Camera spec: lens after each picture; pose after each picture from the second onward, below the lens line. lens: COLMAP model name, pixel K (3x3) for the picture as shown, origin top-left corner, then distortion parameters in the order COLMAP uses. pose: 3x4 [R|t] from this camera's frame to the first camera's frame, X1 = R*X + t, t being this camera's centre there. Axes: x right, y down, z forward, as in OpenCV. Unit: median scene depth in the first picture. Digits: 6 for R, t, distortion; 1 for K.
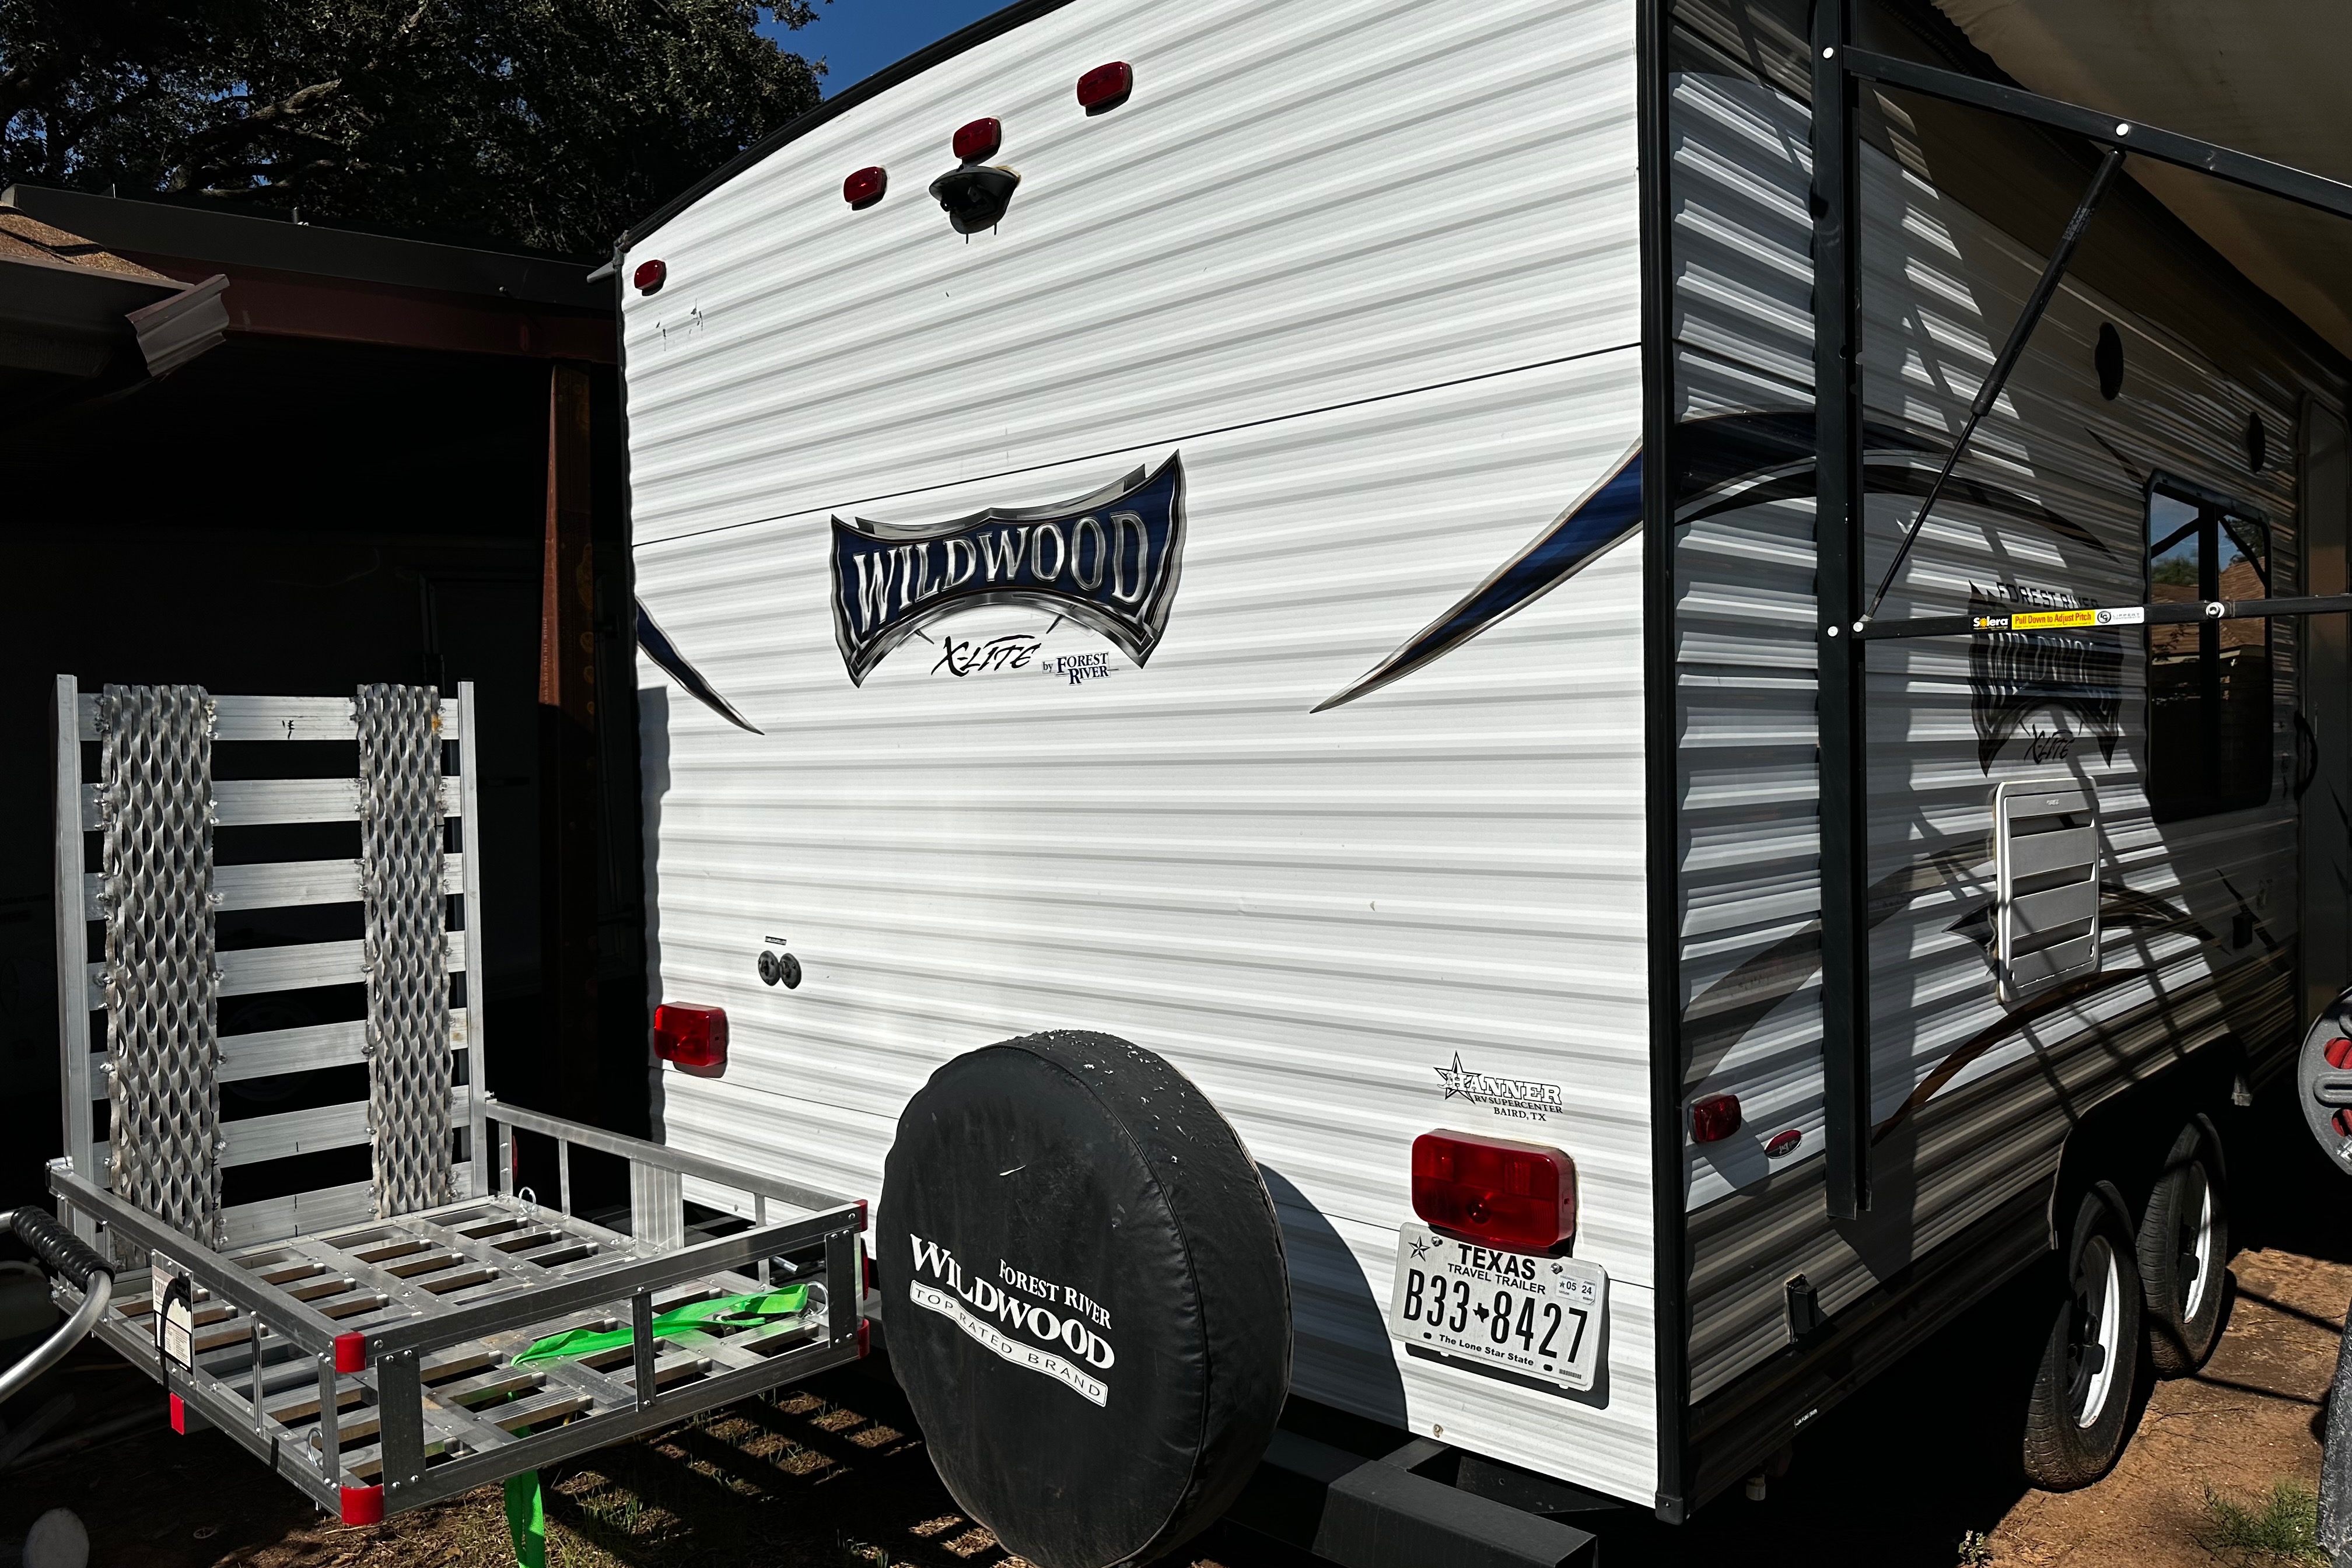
lens RADIAL K [[1667.1, 0, 1182.2], [0, 1667.1, 788.7], [0, 0, 1]] dist [-0.005071, 0.000419]
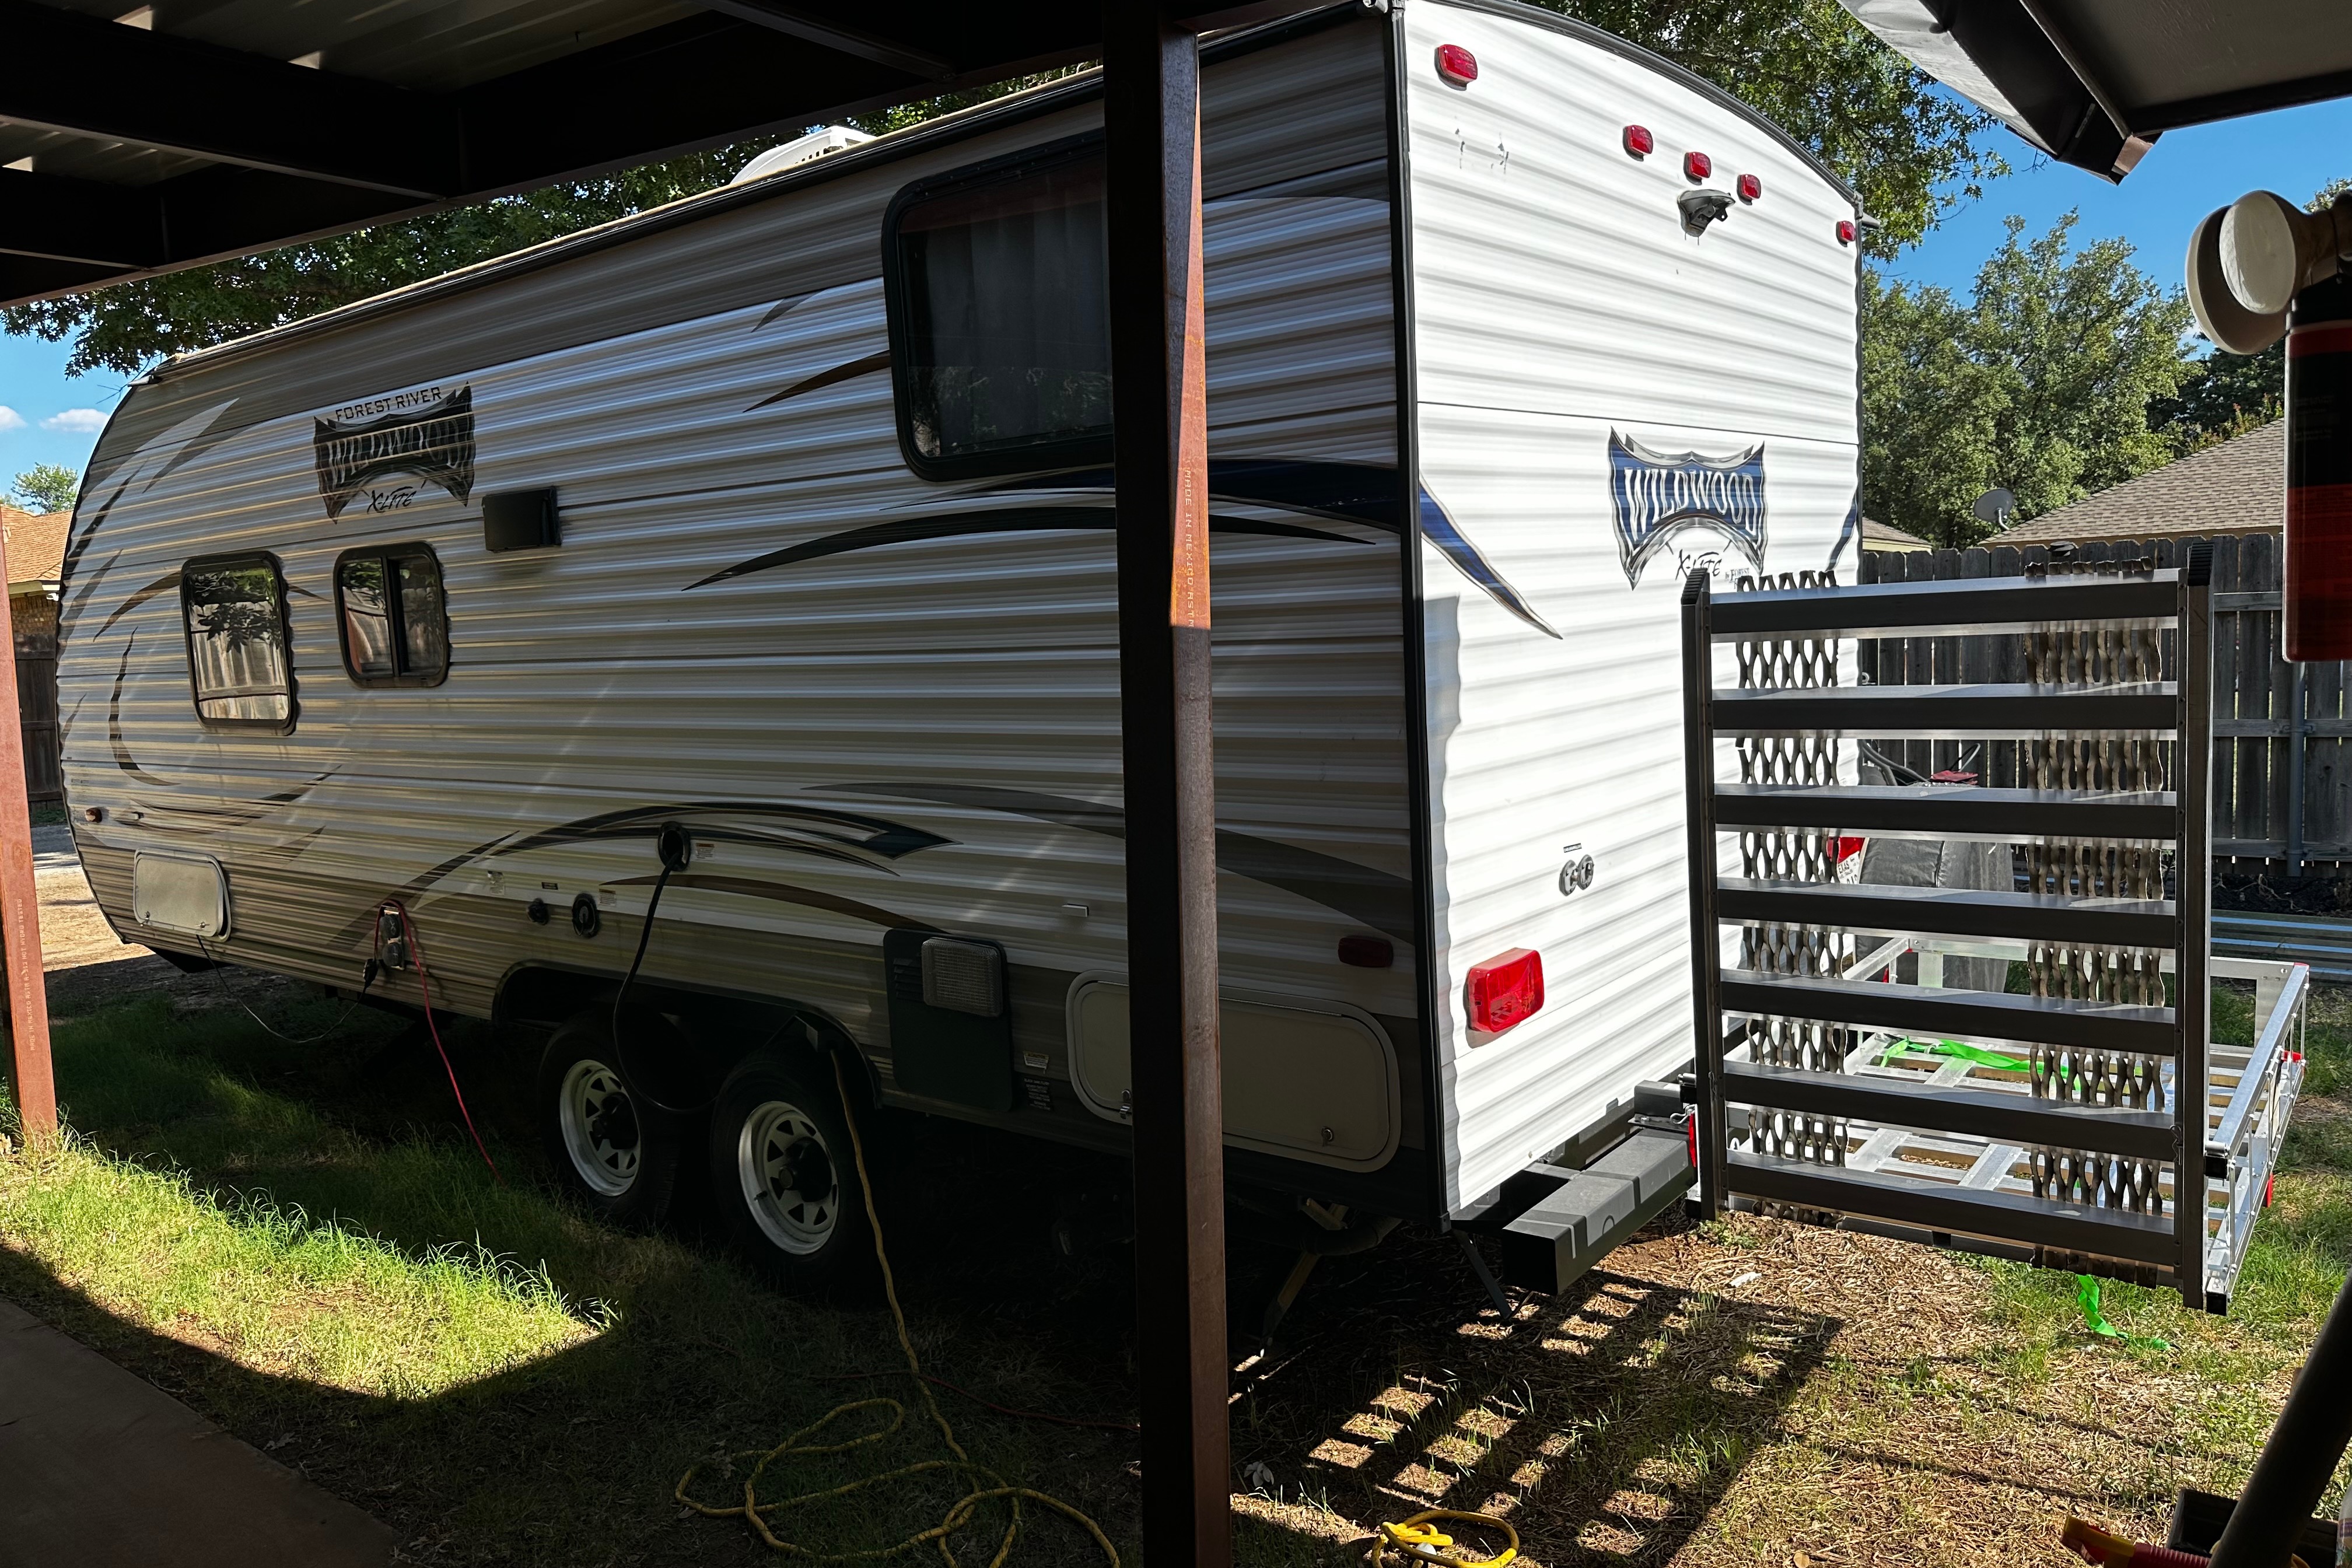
lens RADIAL K [[1667.1, 0, 1182.9], [0, 1667.1, 770.3], [0, 0, 1]] dist [-0.005071, 0.000419]
pose [[-0.097889, -0.091421, 0.990989, -1.319066], [0.083462, 0.991510, 0.099713, -0.079598], [-0.991691, 0.092471, -0.089427, 1.453298]]
